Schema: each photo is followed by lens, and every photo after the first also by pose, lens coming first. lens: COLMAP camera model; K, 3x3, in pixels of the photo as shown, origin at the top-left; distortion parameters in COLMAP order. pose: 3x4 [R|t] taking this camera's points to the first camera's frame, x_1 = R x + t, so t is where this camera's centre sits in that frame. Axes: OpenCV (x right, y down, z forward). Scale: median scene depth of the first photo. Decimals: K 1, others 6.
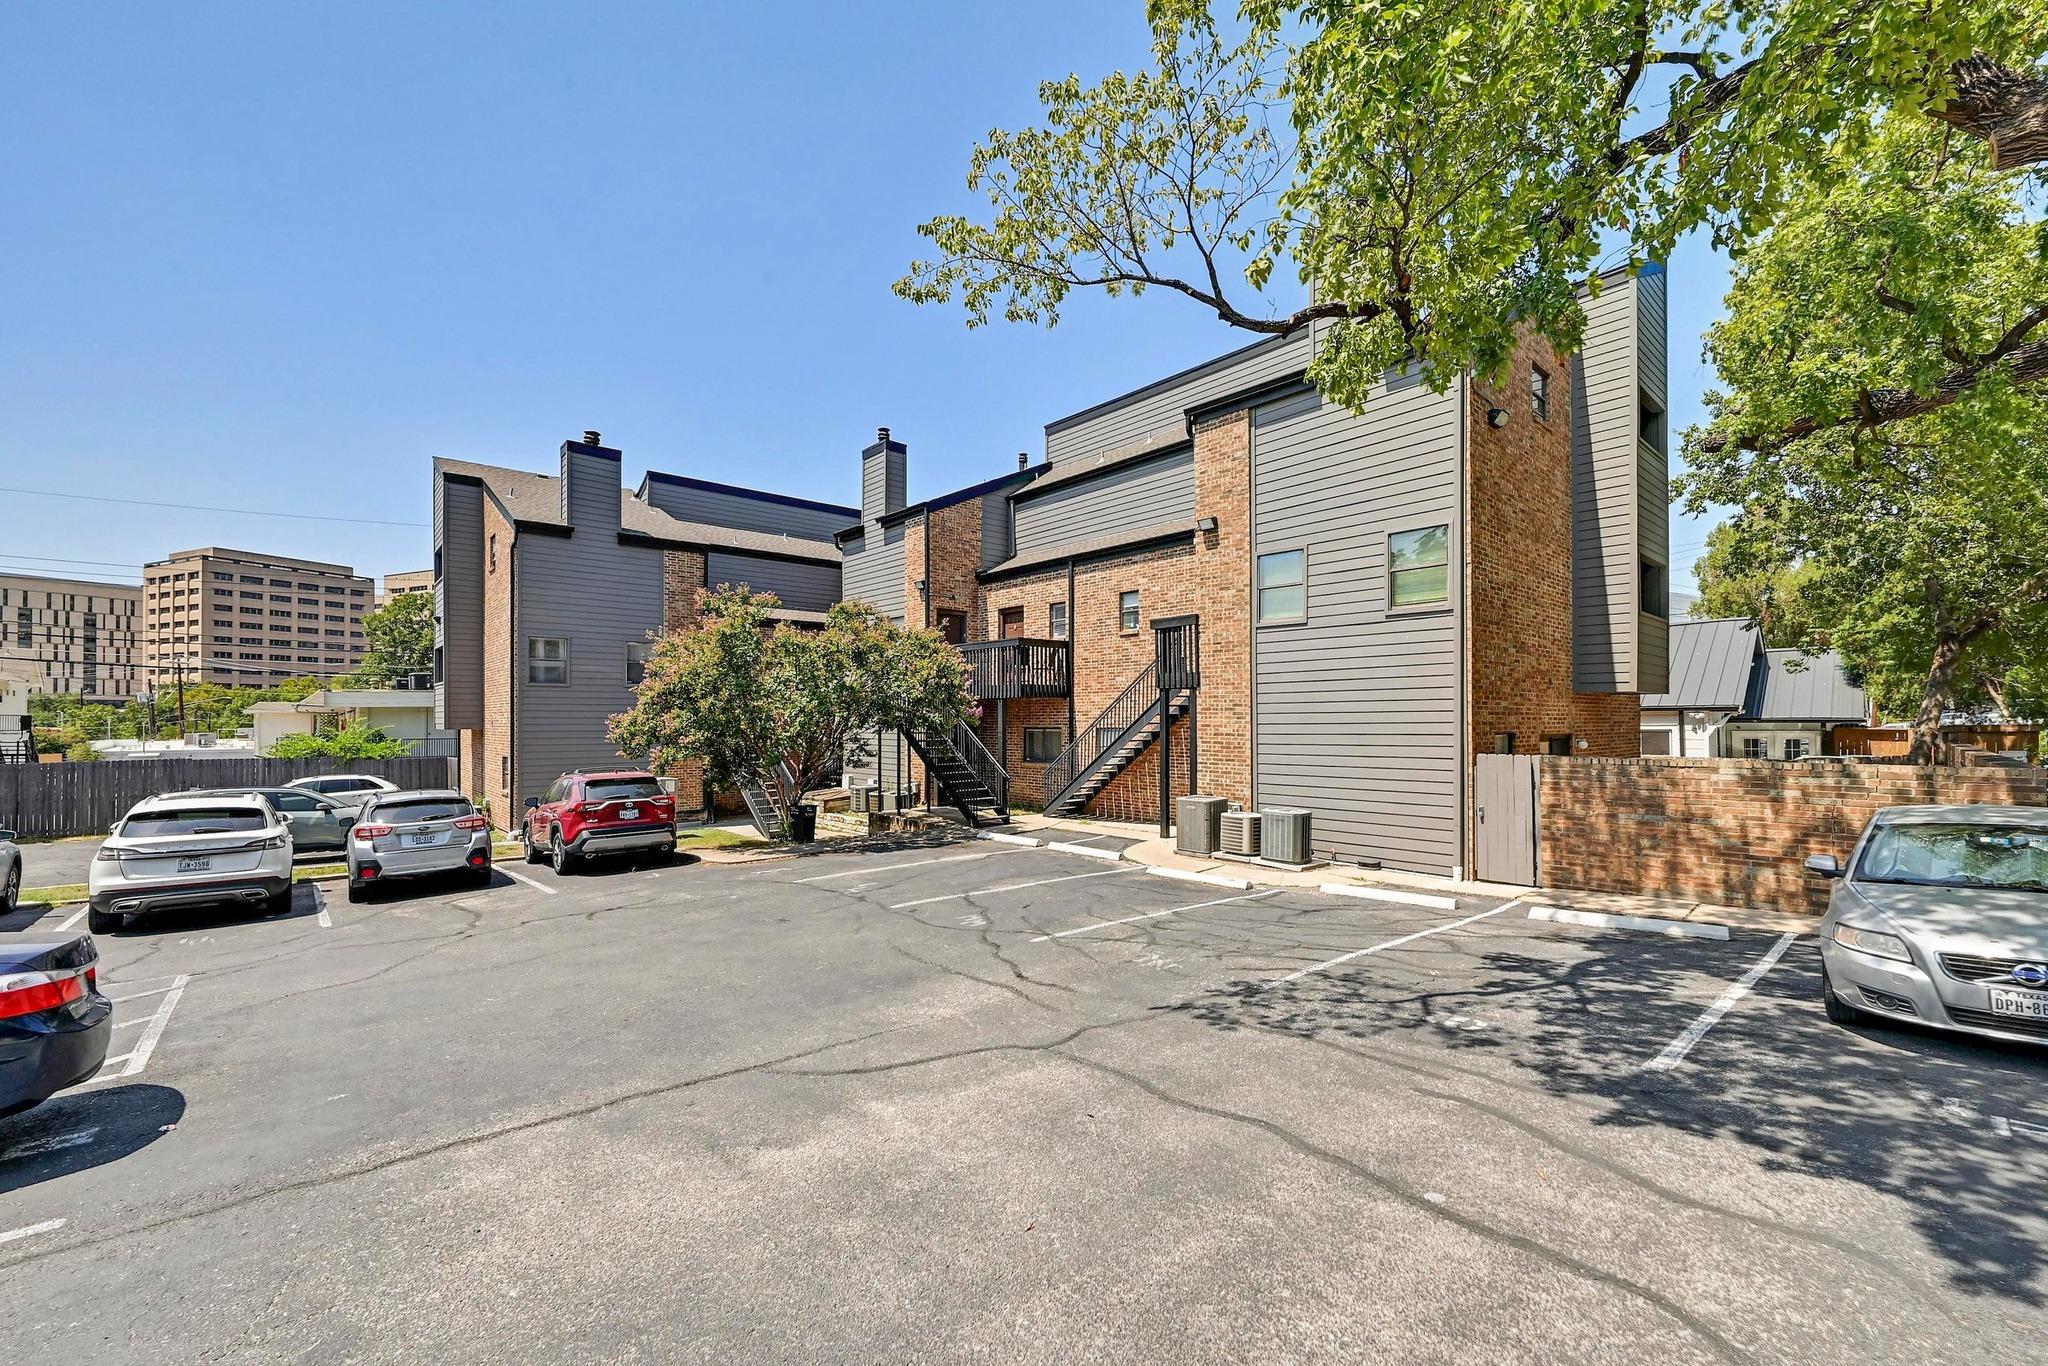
lens RADIAL K [[844.0, 0, 1023.6], [0, 844.0, 703.3], [0, 0, 1]] dist [-0.003068, 0.001581]
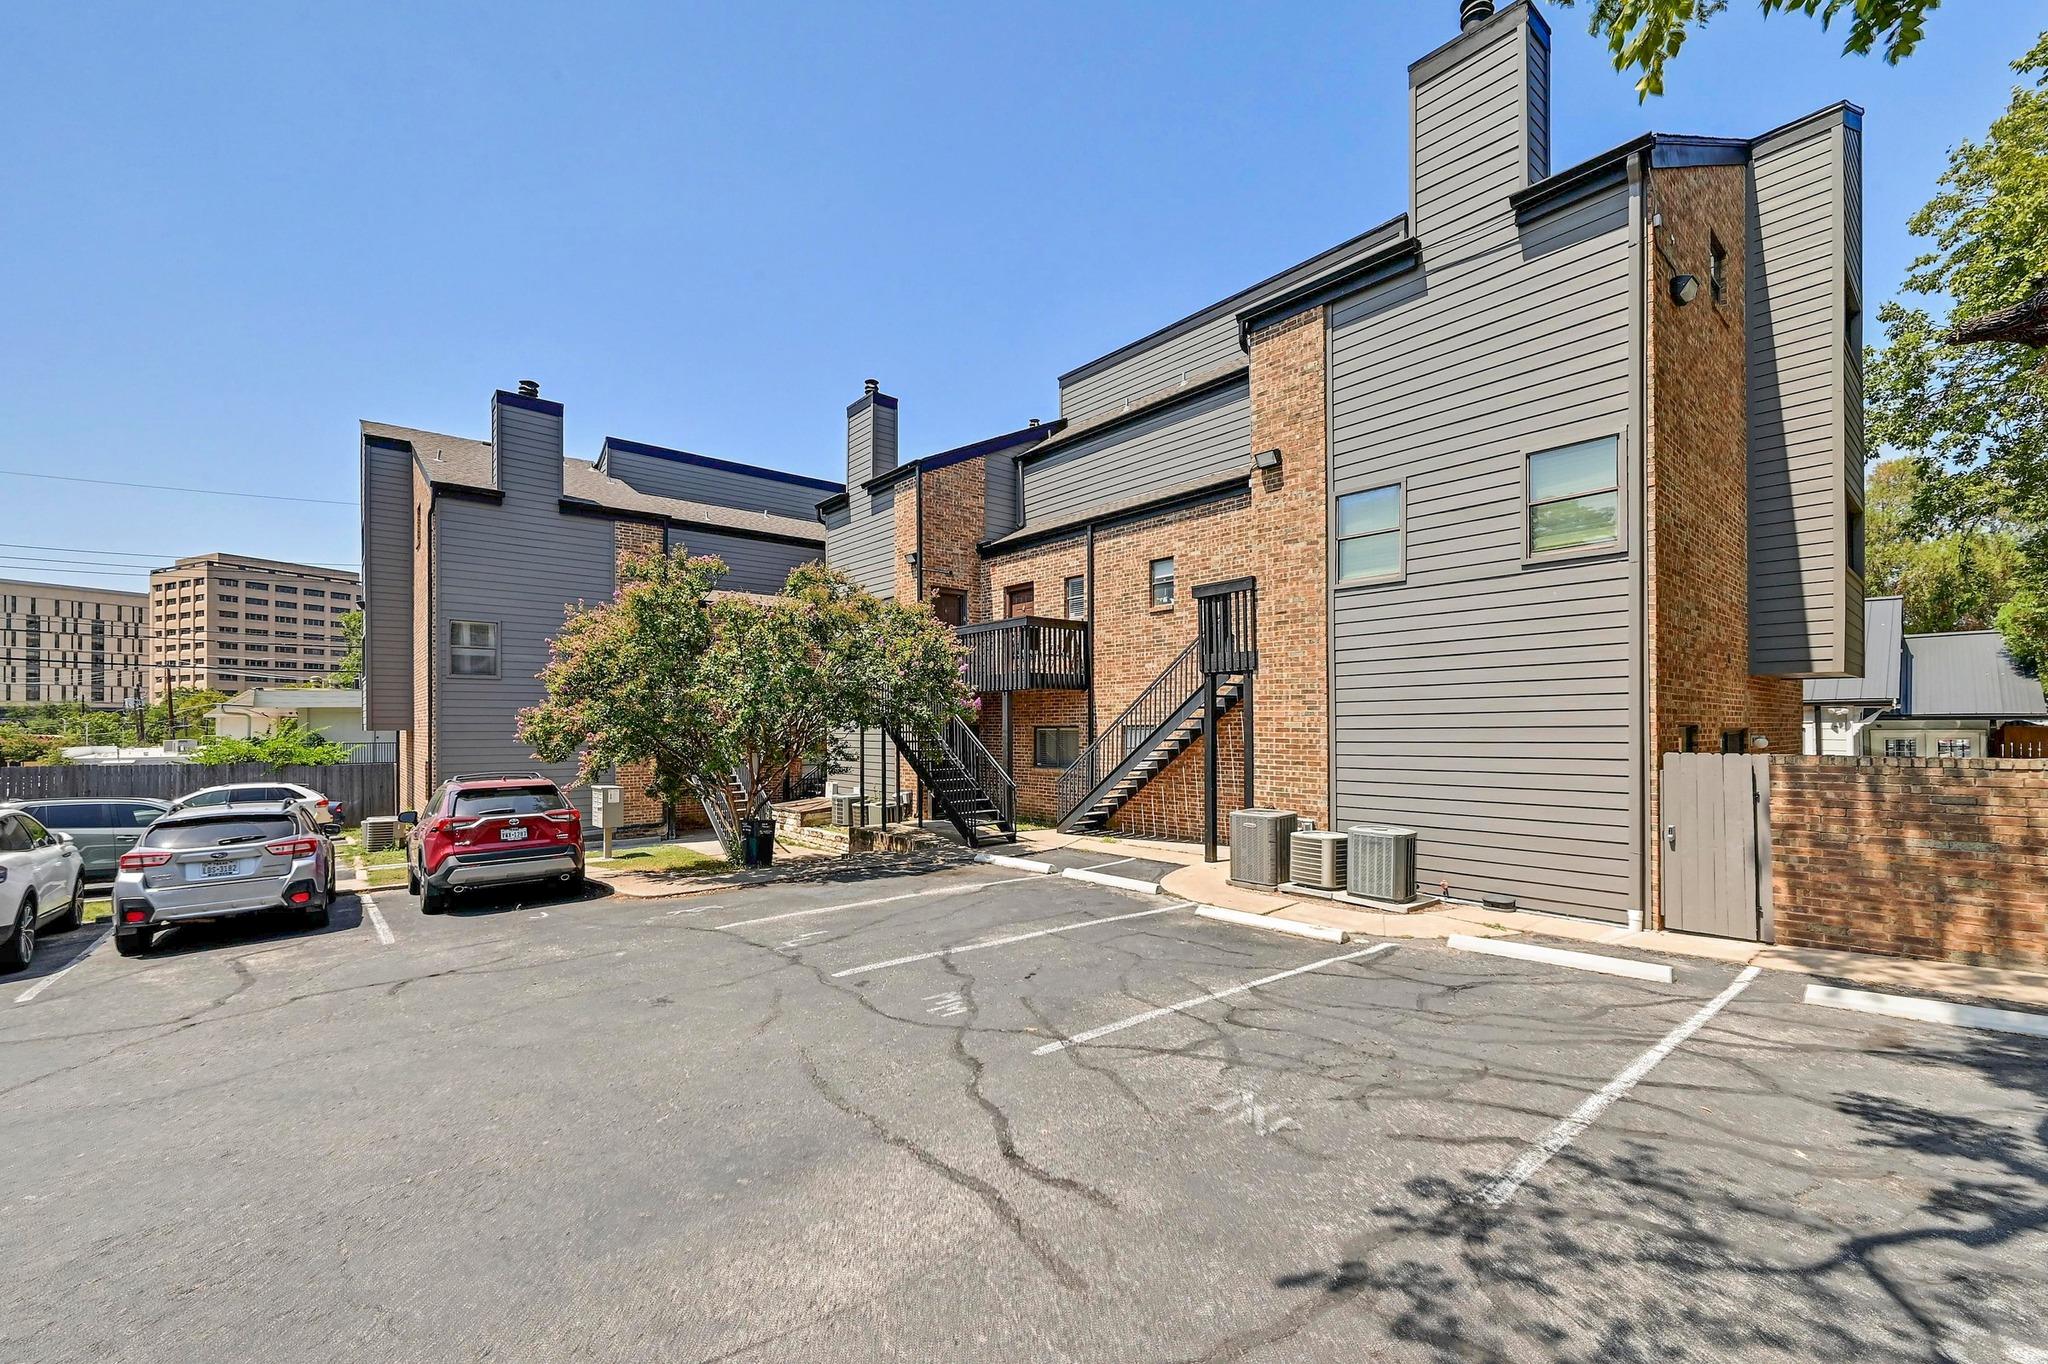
lens RADIAL K [[844.0, 0, 1018.5], [0, 844.0, 722.7], [0, 0, 1]] dist [-0.003068, 0.001581]
pose [[0.999693, -0.002285, -0.024665, 0.008019], [0.002636, 0.999896, 0.014206, 0.019698], [0.024630, -0.014266, 0.999595, 0.233706]]
